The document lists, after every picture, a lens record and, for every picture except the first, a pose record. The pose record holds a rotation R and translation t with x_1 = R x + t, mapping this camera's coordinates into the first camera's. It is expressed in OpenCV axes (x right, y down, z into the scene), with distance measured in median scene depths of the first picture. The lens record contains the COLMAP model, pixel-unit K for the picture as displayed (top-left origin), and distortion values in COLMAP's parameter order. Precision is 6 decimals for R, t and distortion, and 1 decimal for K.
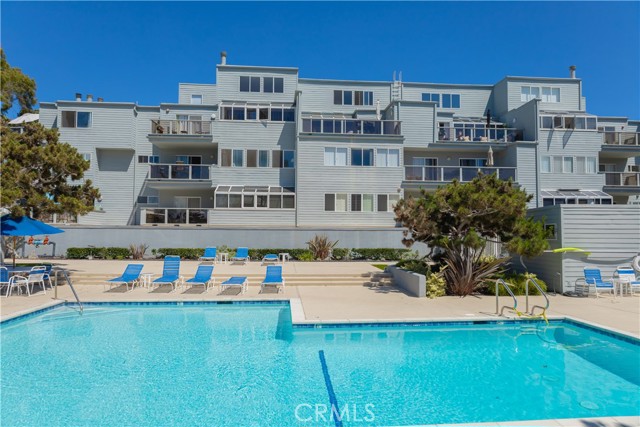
lens RADIAL K [[416.7, 0, 320.8], [0, 416.7, 213.1], [0, 0, 1]] dist [-0.001957, 0.004519]
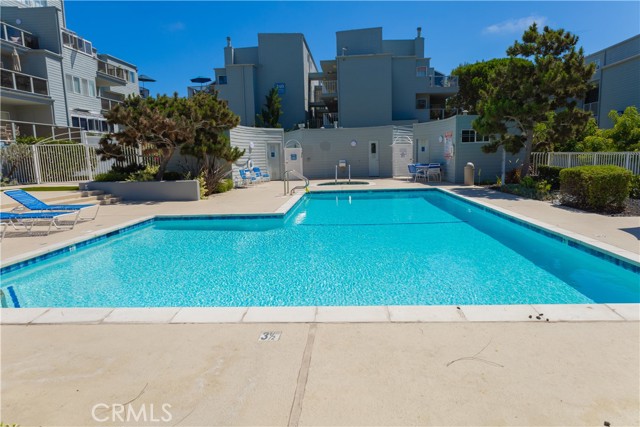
lens RADIAL K [[416.7, 0, 325.5], [0, 416.7, 211.3], [0, 0, 1]] dist [-0.001957, 0.004519]
pose [[0.140279, -0.137301, 0.980546, -0.512757], [-0.023455, 0.989600, 0.141925, 0.043524], [-0.989834, -0.042907, 0.135600, 0.337714]]
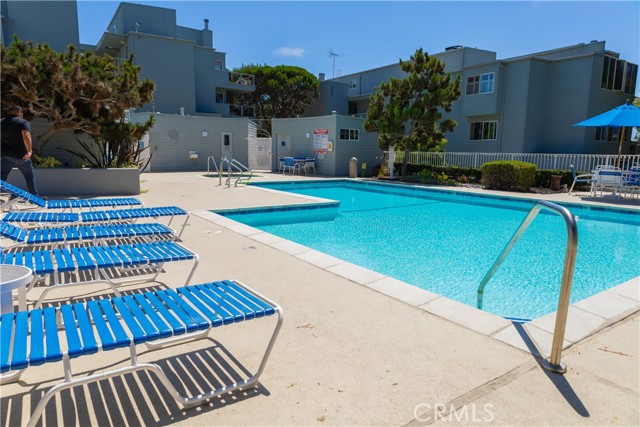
lens RADIAL K [[416.7, 0, 315.0], [0, 416.7, 216.3], [0, 0, 1]] dist [-0.001957, 0.004519]
pose [[-0.504557, -0.141504, 0.851703, -0.426237], [-0.060758, 0.989851, 0.128463, 0.076178], [-0.861238, 0.013069, -0.508034, 0.746294]]
